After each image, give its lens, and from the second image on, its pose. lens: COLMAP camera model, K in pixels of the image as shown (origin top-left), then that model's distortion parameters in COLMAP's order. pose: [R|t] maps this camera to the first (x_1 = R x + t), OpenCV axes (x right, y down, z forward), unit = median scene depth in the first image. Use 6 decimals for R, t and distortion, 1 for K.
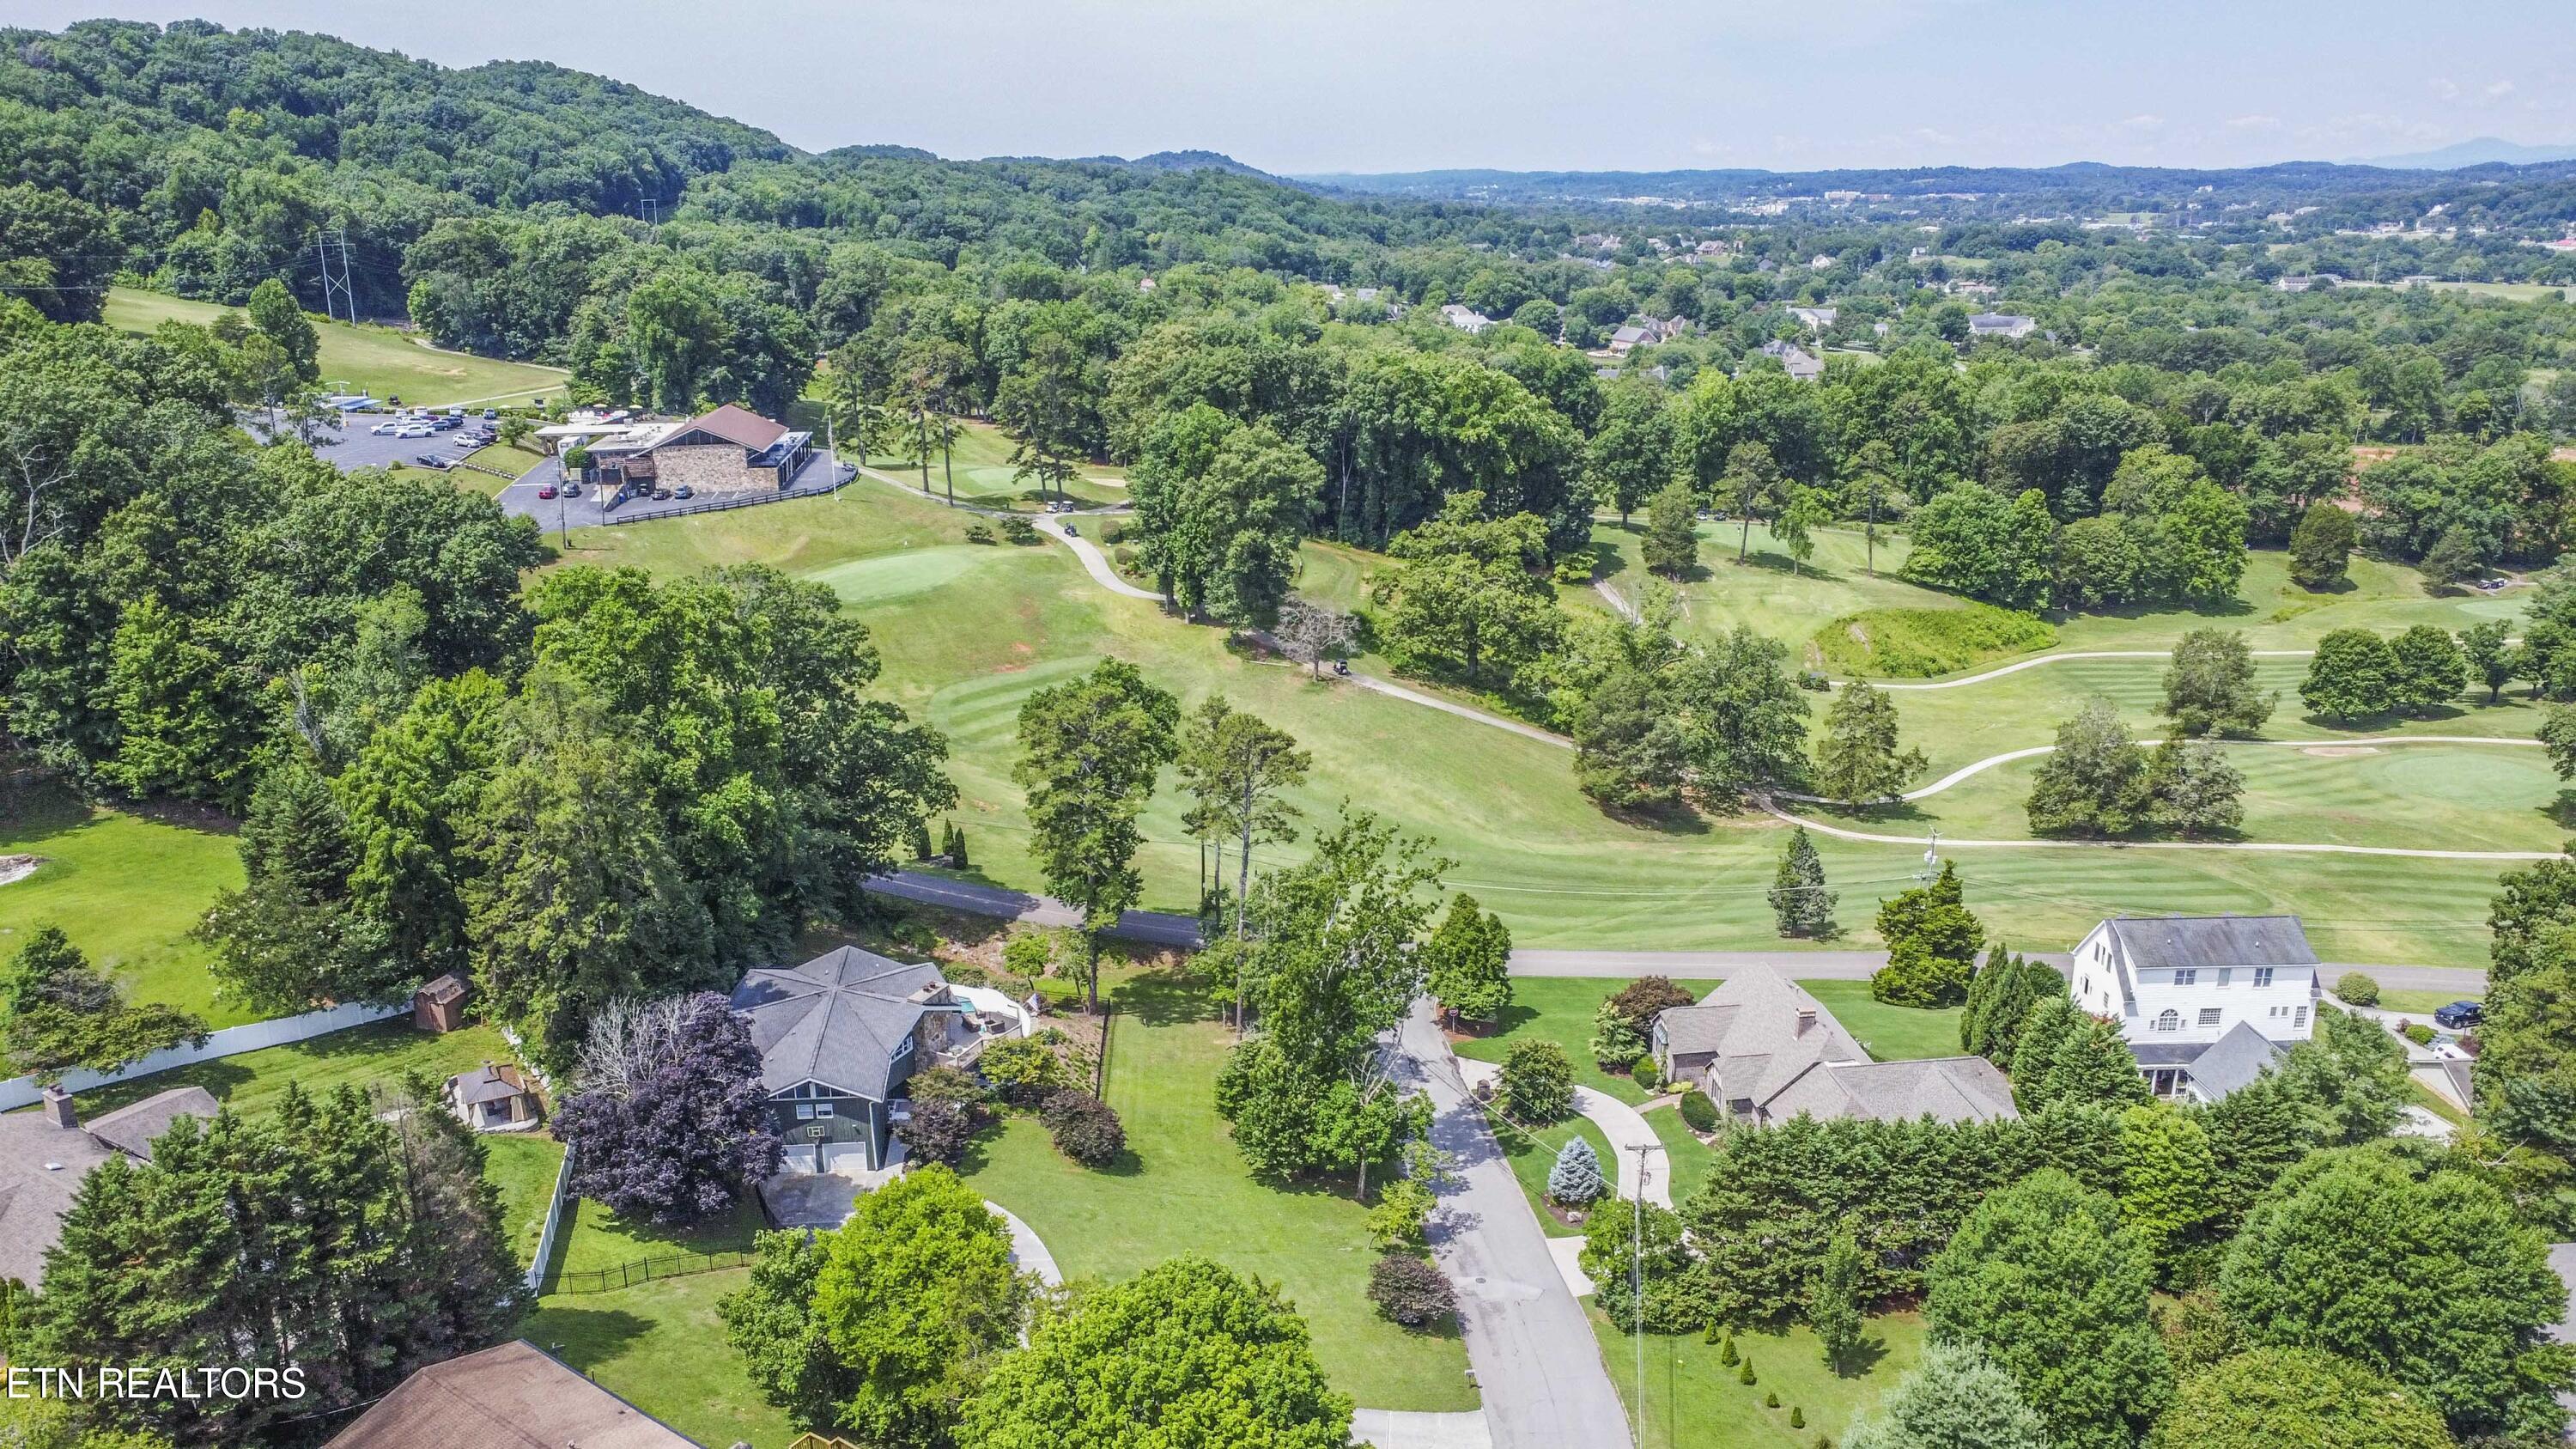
lens RADIAL K [[1934.7, 0, 1288.0], [0, 1934.7, 724.5], [0, 0, 1]] dist [-0.158012, 0.257018]
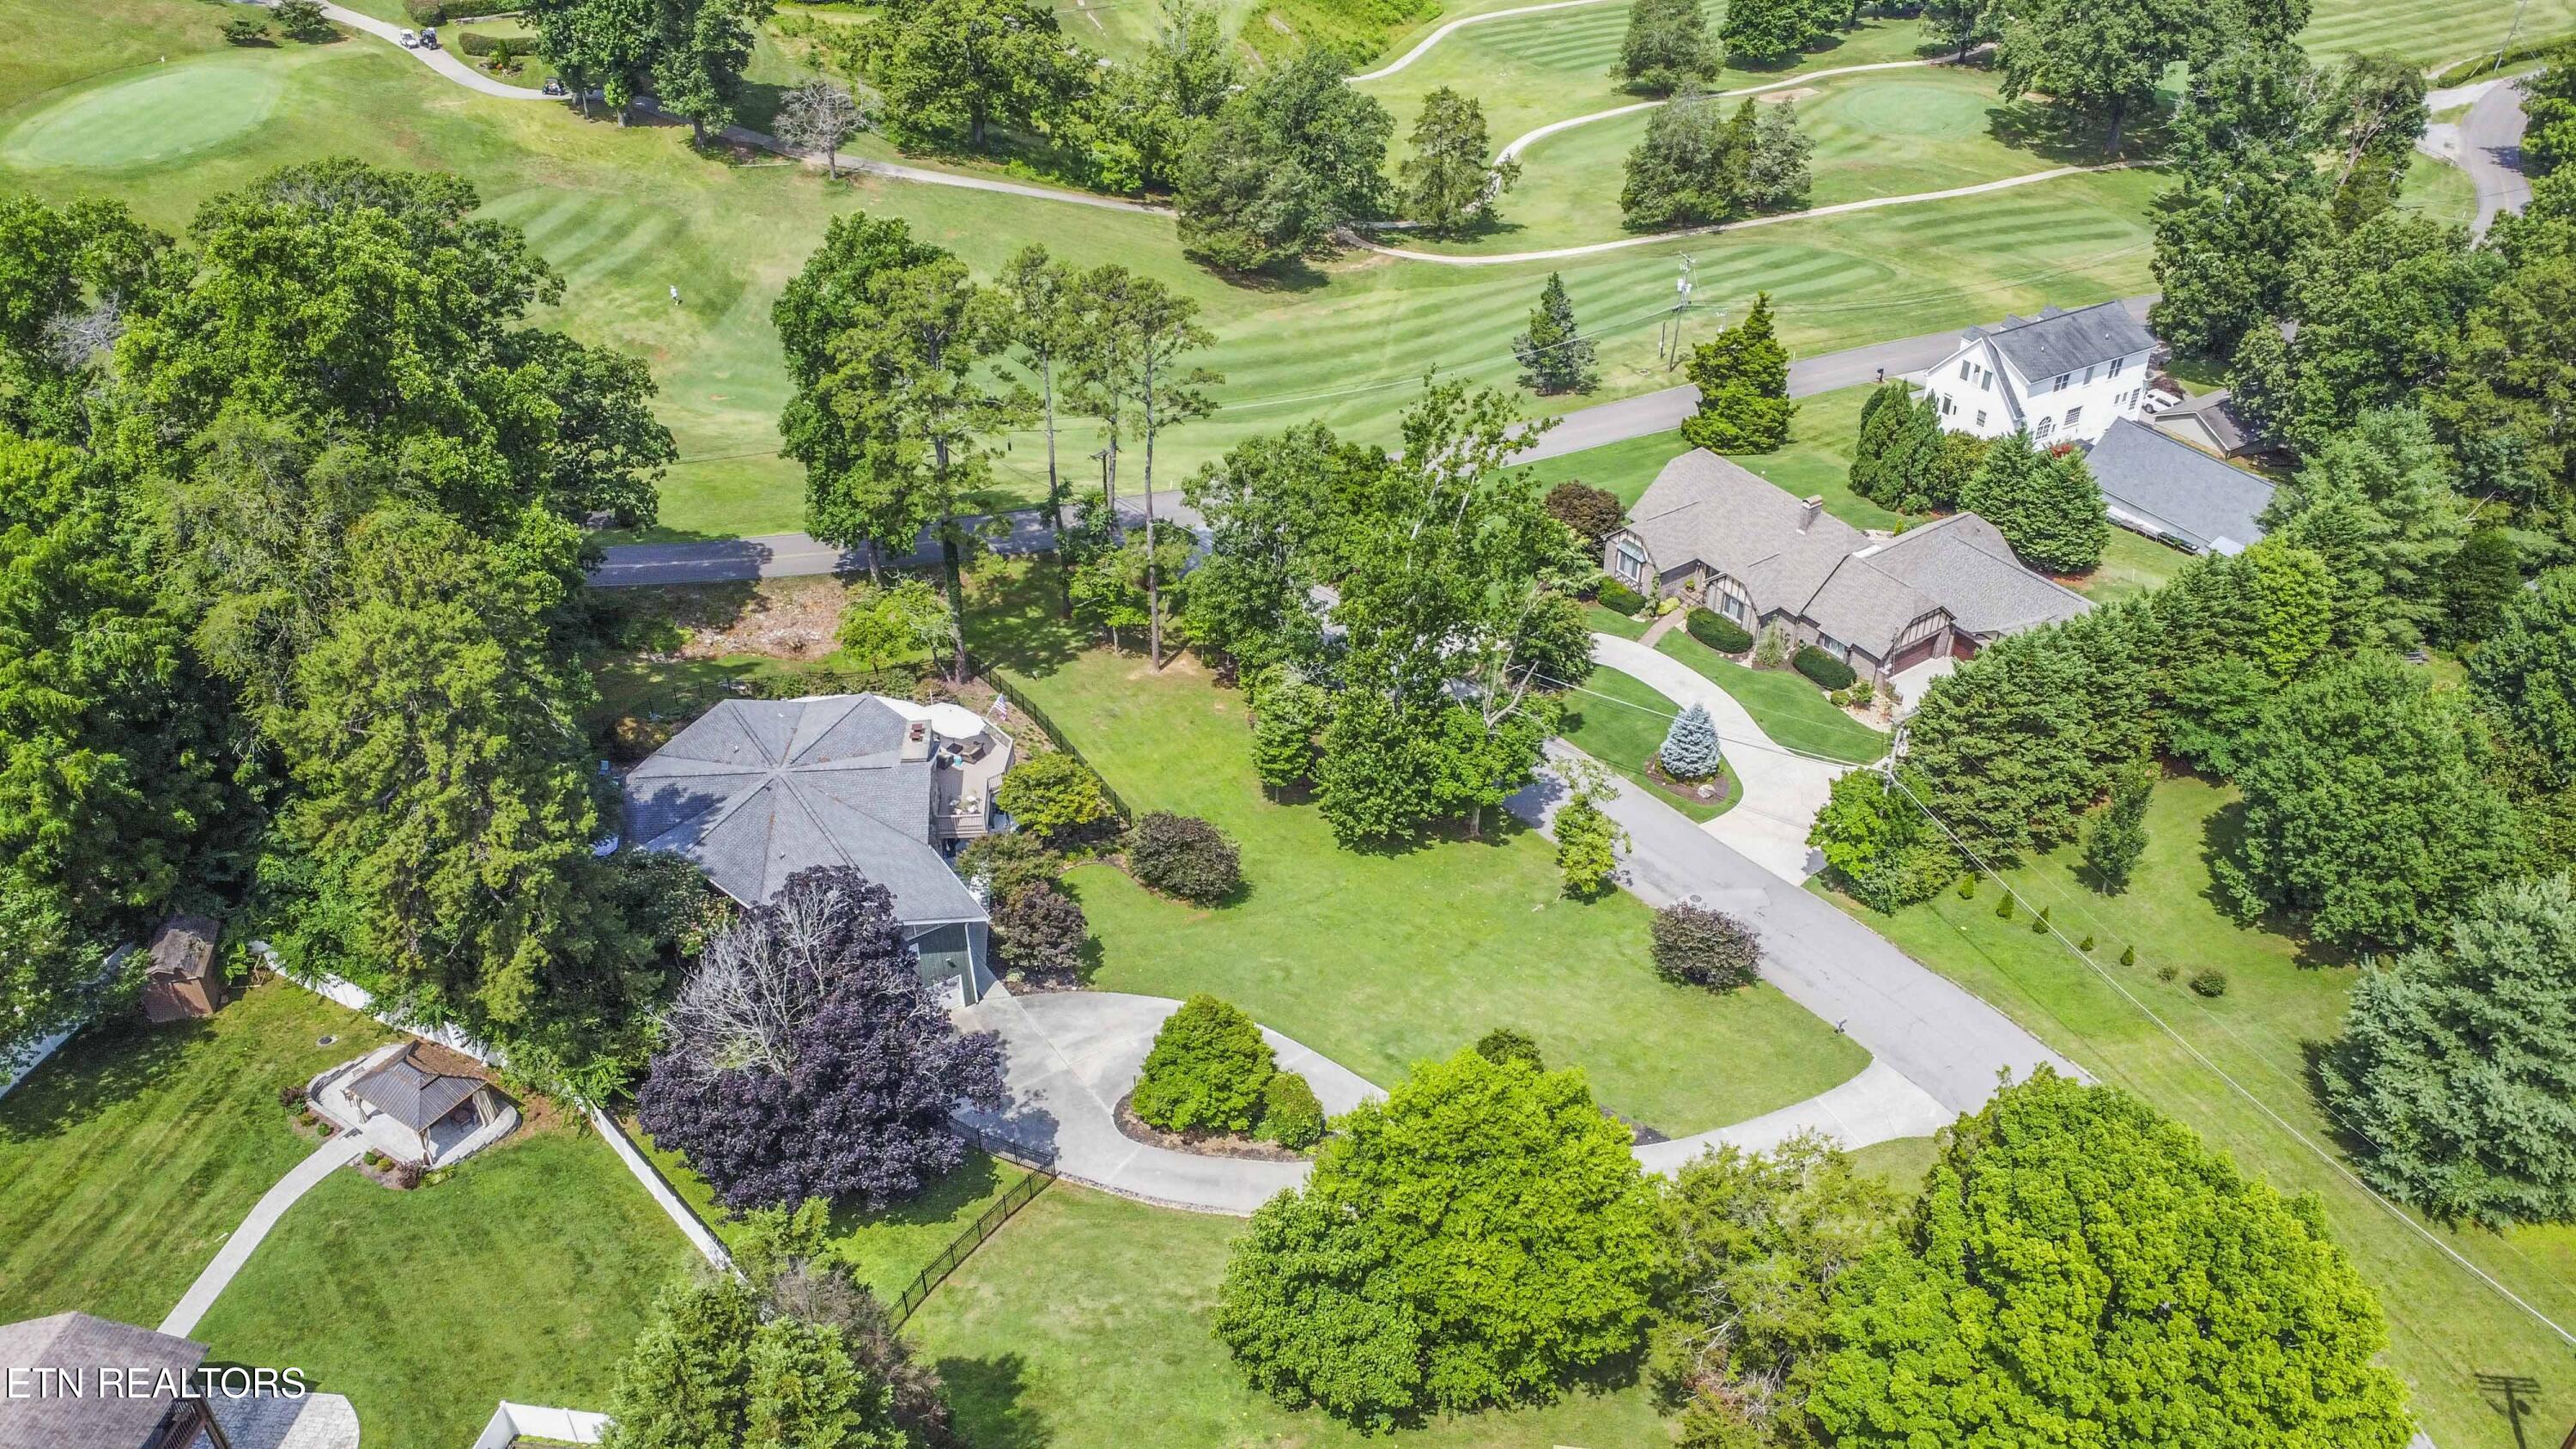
lens RADIAL K [[1934.7, 0, 1288.0], [0, 1934.7, 724.5], [0, 0, 1]] dist [-0.158012, 0.257018]
pose [[0.879086, -0.265080, 0.396158, -0.211992], [0.130788, 0.933346, 0.334305, -0.055183], [-0.458370, -0.242070, 0.855160, 0.191200]]
